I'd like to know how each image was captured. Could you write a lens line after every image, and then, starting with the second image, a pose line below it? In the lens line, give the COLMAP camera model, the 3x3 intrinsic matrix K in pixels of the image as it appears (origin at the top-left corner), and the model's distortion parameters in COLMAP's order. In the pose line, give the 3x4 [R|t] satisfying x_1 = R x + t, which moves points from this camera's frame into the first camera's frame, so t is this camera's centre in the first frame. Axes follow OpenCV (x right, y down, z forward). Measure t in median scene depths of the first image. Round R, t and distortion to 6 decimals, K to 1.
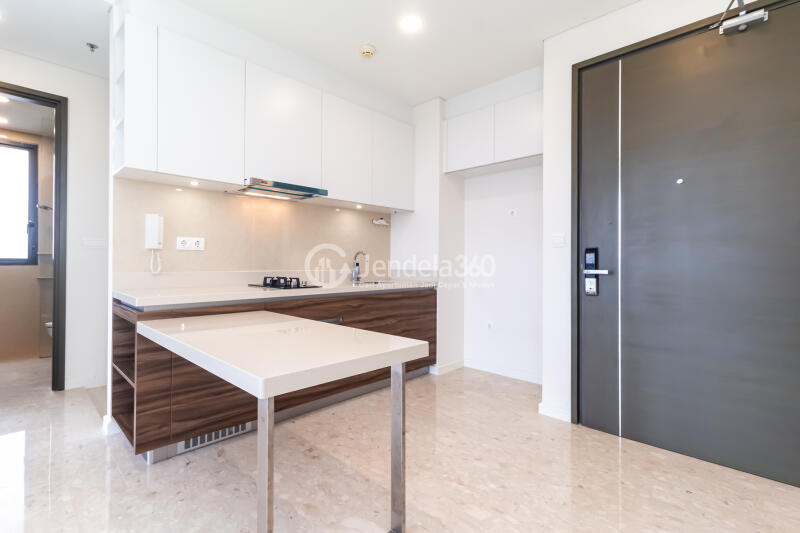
lens RADIAL K [[374.8, 0, 402.6], [0, 374.8, 259.4], [0, 0, 1]] dist [0.001872, 0.000191]
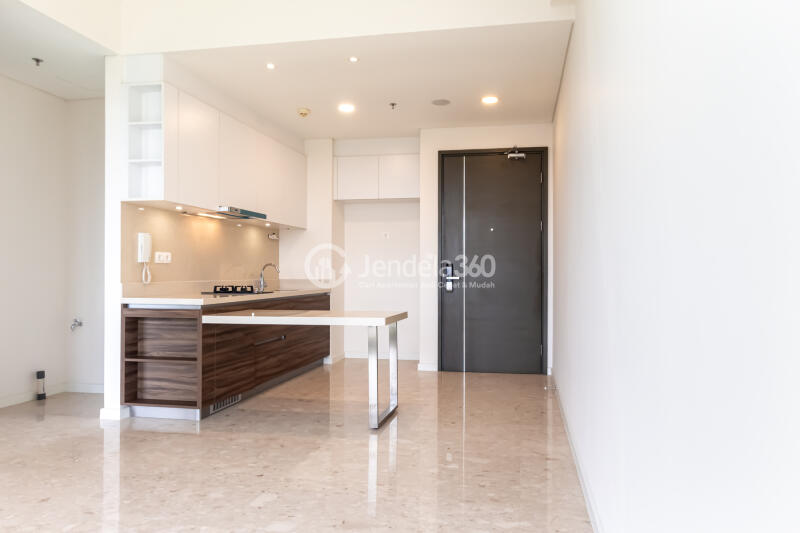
lens RADIAL K [[516.8, 0, 441.0], [0, 516.8, 267.2], [0, 0, 1]] dist [0.000063, -0.000009]
pose [[0.821760, 0.000853, 0.569834, -0.810799], [0.000015, 0.999999, -0.001518, -0.010538], [-0.569834, 0.001256, 0.821759, -0.844400]]
